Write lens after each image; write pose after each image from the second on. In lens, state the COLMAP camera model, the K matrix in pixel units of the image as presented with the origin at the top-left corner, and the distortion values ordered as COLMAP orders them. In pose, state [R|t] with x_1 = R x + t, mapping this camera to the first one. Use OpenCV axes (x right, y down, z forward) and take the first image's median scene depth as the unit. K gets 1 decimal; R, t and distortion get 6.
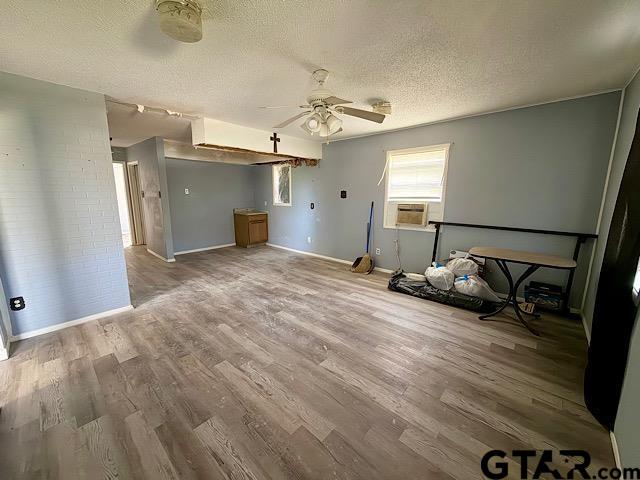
lens RADIAL K [[254.3, 0, 317.8], [0, 254.3, 238.0], [0, 0, 1]] dist [-0.001806, -0.000168]
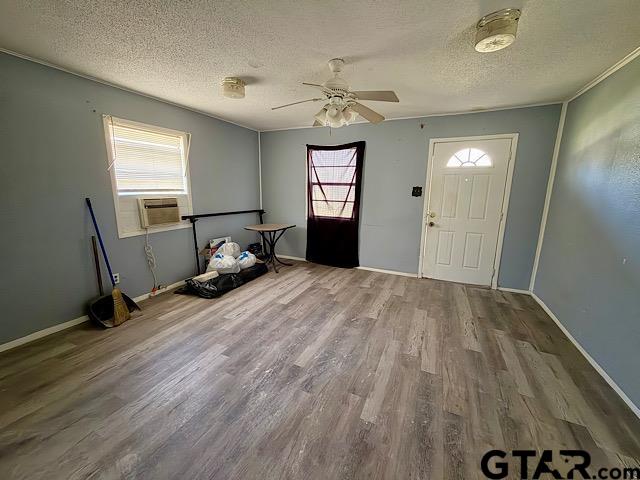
lens RADIAL K [[254.3, 0, 317.8], [0, 254.3, 238.0], [0, 0, 1]] dist [-0.001806, -0.000168]
pose [[-0.286311, -0.184999, 0.940107, -0.617169], [0.154582, 0.959410, 0.235875, -0.147420], [-0.945585, 0.212857, -0.246092, 0.887257]]
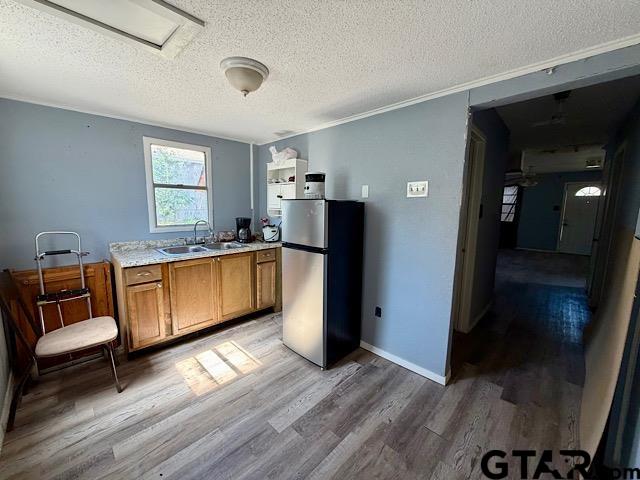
lens RADIAL K [[254.3, 0, 317.8], [0, 254.3, 238.0], [0, 0, 1]] dist [-0.001806, -0.000168]
pose [[0.037548, -0.133621, 0.990321, -1.845636], [0.165663, 0.978139, 0.125697, -0.361021], [-0.985467, 0.159340, 0.058863, 2.014835]]
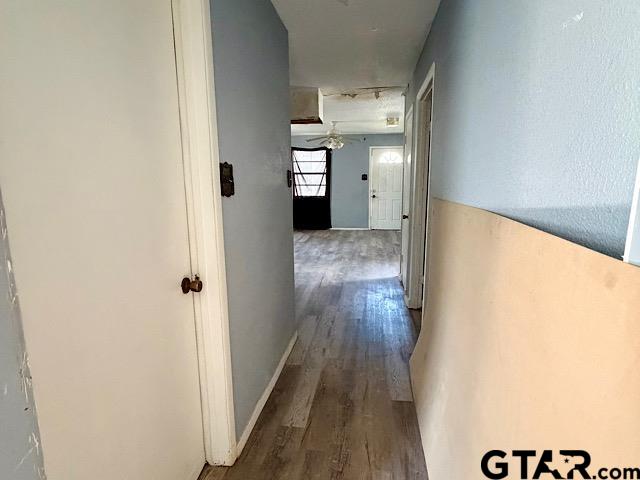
lens RADIAL K [[348.0, 0, 320.0], [0, 348.0, 240.0], [0, 0, 1]] dist [0.000310, -0.000123]
pose [[-0.552940, -0.144114, 0.820664, -1.542450], [0.153747, 0.950369, 0.270482, -0.300946], [-0.818914, 0.275735, -0.503340, 1.751076]]
